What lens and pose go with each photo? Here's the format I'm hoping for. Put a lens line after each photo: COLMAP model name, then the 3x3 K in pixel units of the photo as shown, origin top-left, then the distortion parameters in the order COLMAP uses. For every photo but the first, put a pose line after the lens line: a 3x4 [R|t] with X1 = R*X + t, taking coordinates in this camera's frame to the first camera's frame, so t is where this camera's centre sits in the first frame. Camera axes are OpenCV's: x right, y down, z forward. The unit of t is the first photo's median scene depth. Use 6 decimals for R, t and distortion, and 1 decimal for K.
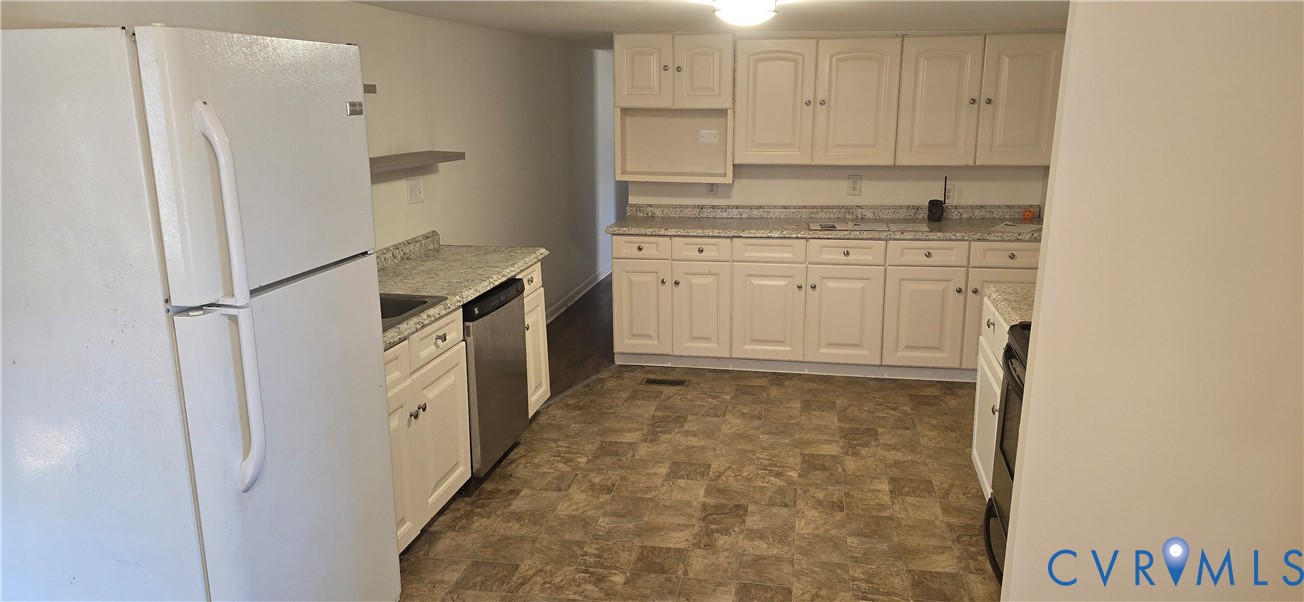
lens RADIAL K [[865.4, 0, 650.3], [0, 865.4, 300.7], [0, 0, 1]] dist [0.019668, -0.018464]
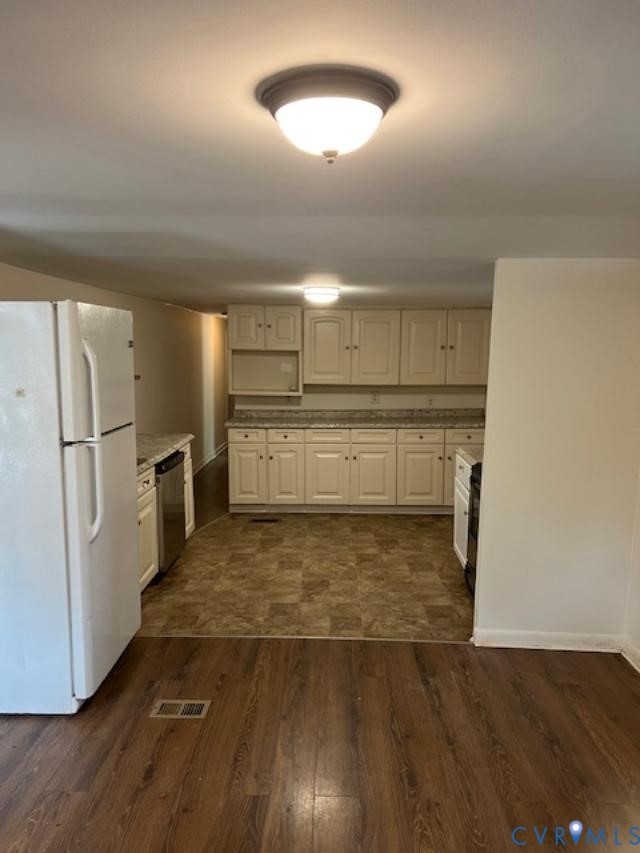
lens RADIAL K [[635.5, 0, 311.5], [0, 635.5, 428.7], [0, 0, 1]] dist [0.030739, -0.017834]
pose [[0.987570, -0.009410, 0.156901, -0.081636], [0.025430, 0.994621, -0.100409, 0.048618], [-0.155112, 0.103151, 0.982497, -0.175009]]
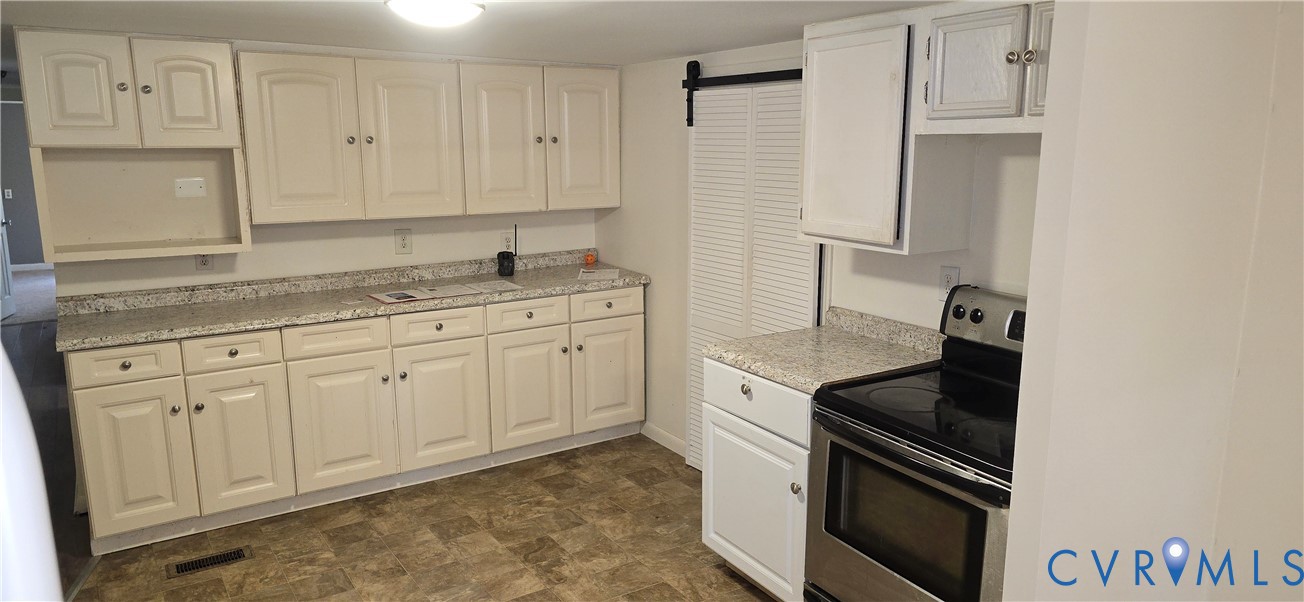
lens RADIAL K [[865.4, 0, 664.7], [0, 865.4, 295.0], [0, 0, 1]] dist [0.019668, -0.018464]
pose [[0.708587, -0.120326, 0.695288, -0.179664], [0.155100, 0.987815, 0.012884, -0.062549], [-0.688366, 0.098710, 0.718616, 0.282492]]
